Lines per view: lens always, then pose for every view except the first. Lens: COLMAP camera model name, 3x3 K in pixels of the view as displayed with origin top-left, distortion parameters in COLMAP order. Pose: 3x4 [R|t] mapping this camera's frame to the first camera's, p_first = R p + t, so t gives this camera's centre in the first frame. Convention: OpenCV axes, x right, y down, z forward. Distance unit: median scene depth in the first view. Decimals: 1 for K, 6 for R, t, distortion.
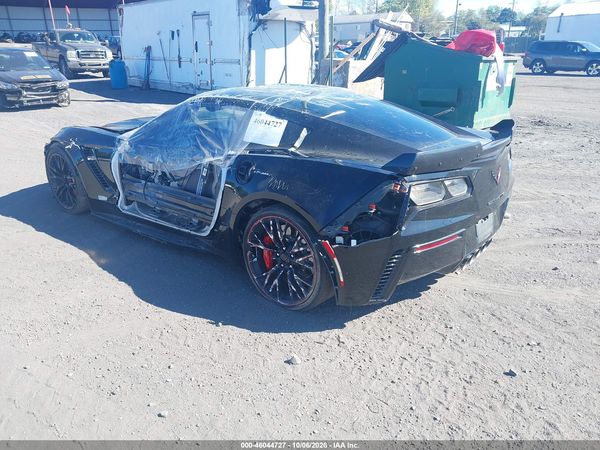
lens RADIAL K [[493.0, 0, 296.0], [0, 493.0, 223.0], [0, 0, 1]] dist [0.028310, -0.011386]
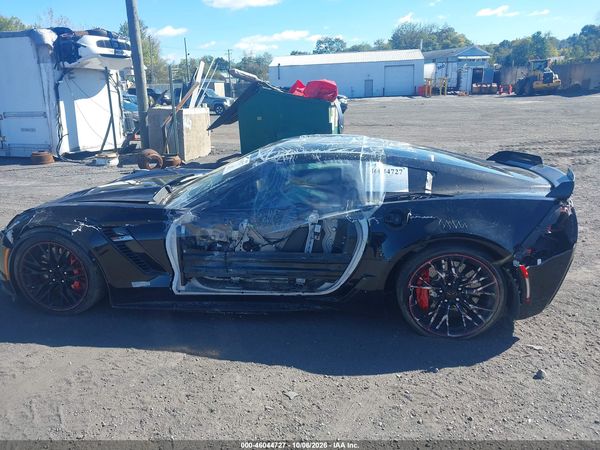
lens RADIAL K [[493.0, 0, 296.0], [0, 493.0, 223.0], [0, 0, 1]] dist [0.028310, -0.011386]
pose [[0.854401, -0.152396, 0.496764, -0.604853], [0.193052, 0.980693, -0.031182, -0.079996], [-0.482421, 0.122543, 0.867325, 0.157418]]
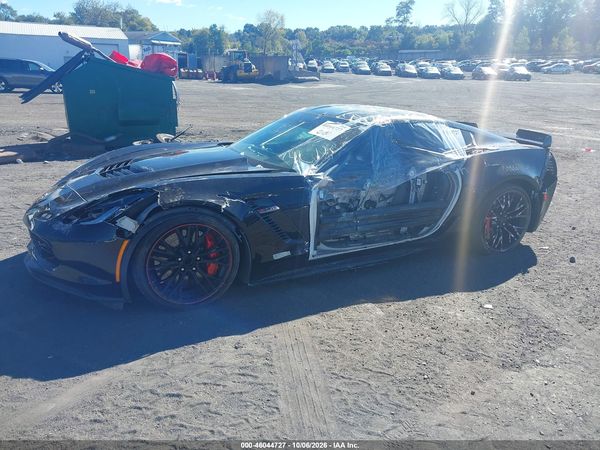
lens RADIAL K [[493.0, 0, 296.0], [0, 493.0, 223.0], [0, 0, 1]] dist [0.028310, -0.011386]
pose [[0.380208, -0.250742, 0.890264, -1.157370], [0.276949, 0.949250, 0.149078, -0.227849], [-0.882463, 0.189877, 0.430355, 0.669840]]
